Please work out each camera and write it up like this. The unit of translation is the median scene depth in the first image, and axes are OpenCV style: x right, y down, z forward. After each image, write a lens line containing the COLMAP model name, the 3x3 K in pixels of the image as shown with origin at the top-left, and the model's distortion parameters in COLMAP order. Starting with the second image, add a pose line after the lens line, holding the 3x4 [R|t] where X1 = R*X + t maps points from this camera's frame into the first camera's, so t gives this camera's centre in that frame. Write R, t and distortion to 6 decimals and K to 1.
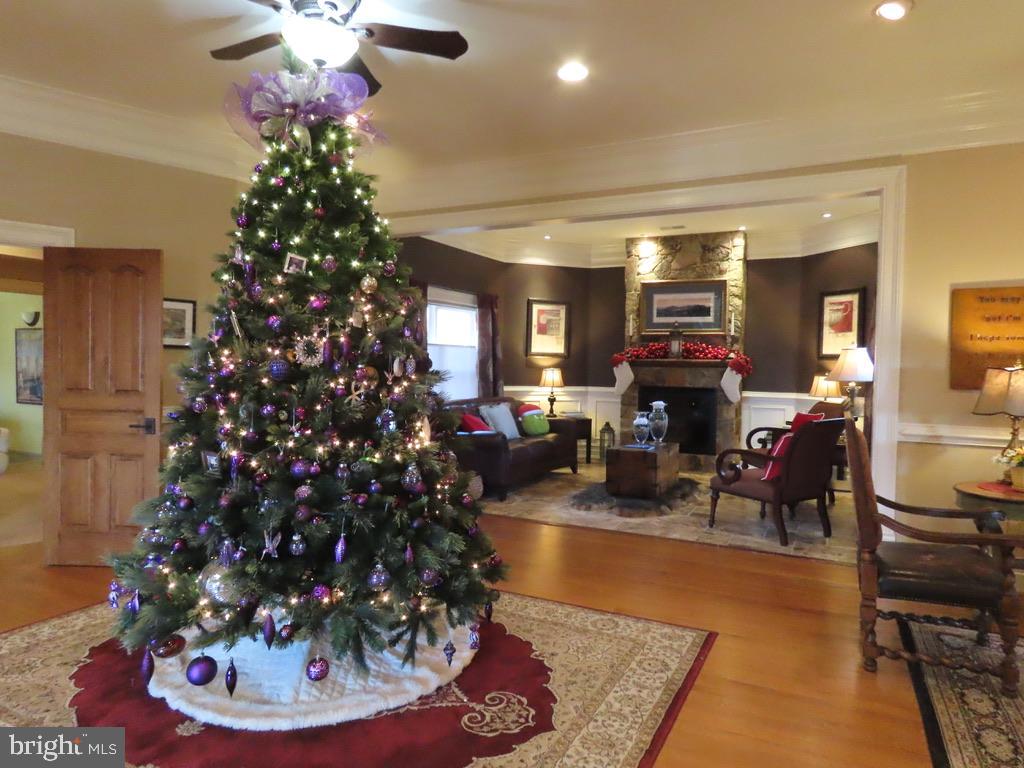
lens RADIAL K [[647.4, 0, 512.0], [0, 647.4, 384.0], [0, 0, 1]] dist [-0.005124, -0.001782]
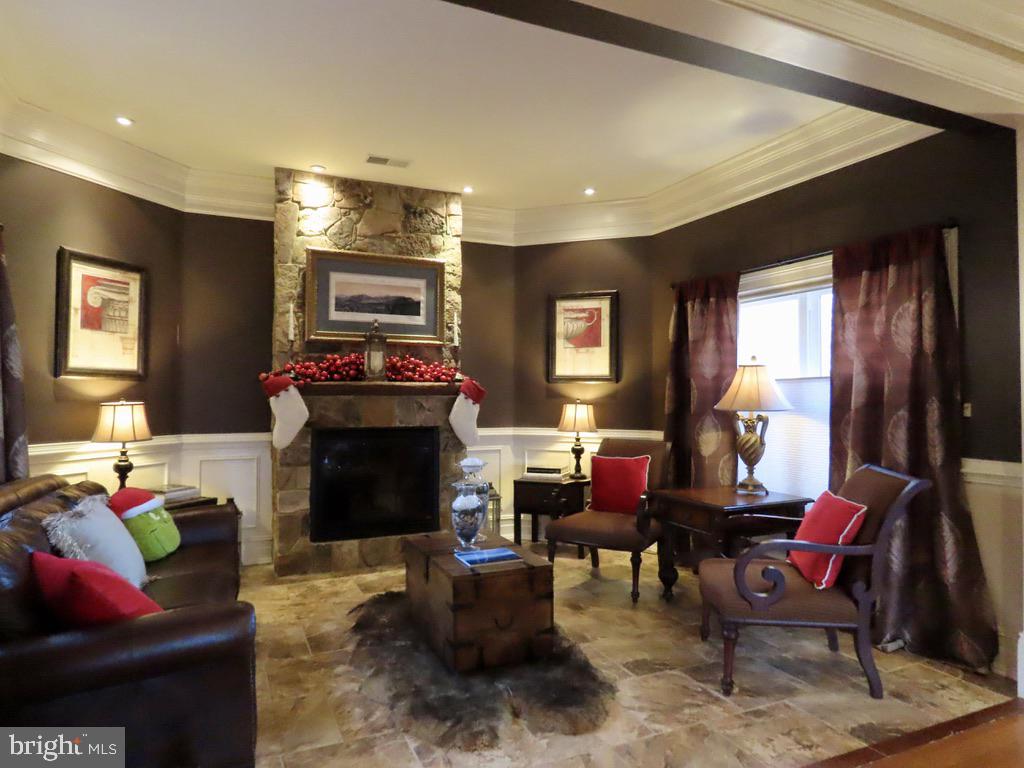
lens RADIAL K [[647.4, 0, 512.0], [0, 647.4, 384.0], [0, 0, 1]] dist [-0.005124, -0.001782]
pose [[0.626229, -0.001626, 0.779638, -0.138682], [0.033401, 0.999136, -0.024745, -0.017049], [-0.778923, 0.041537, 0.625742, 0.517987]]
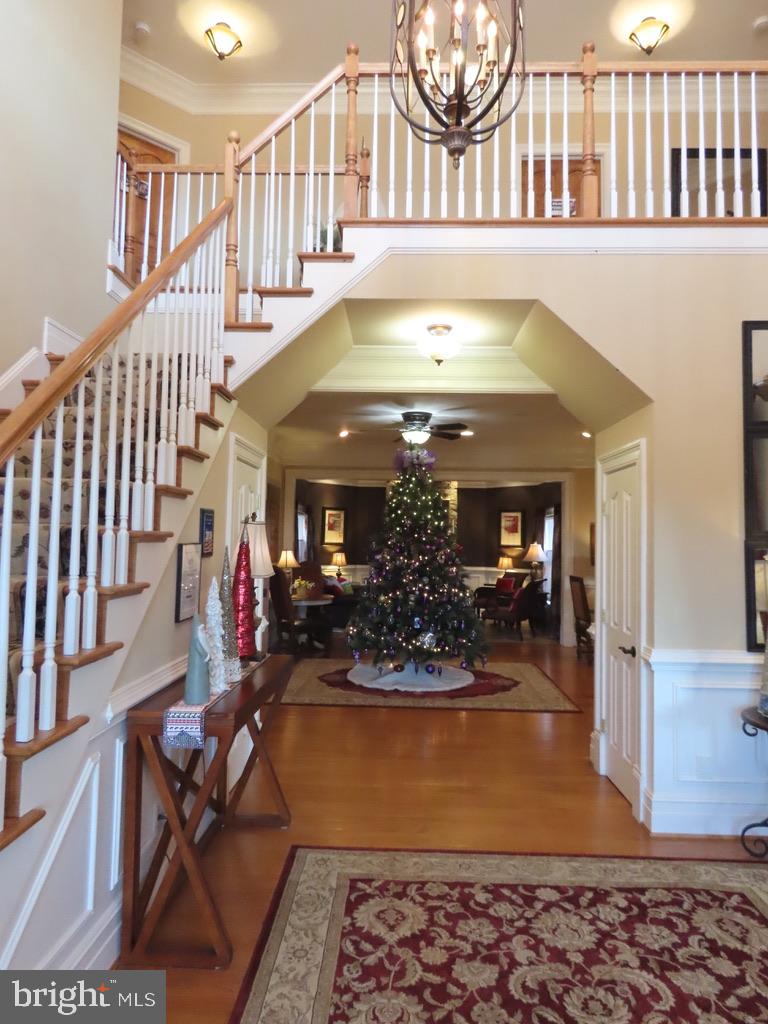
lens RADIAL K [[647.4, 0, 384.0], [0, 647.4, 512.0], [0, 0, 1]] dist [-0.005124, -0.001782]
pose [[0.903214, 0.018968, 0.428772, -0.523131], [0.012379, 0.997456, -0.070203, -0.014255], [-0.429013, 0.068717, 0.900681, -0.424196]]
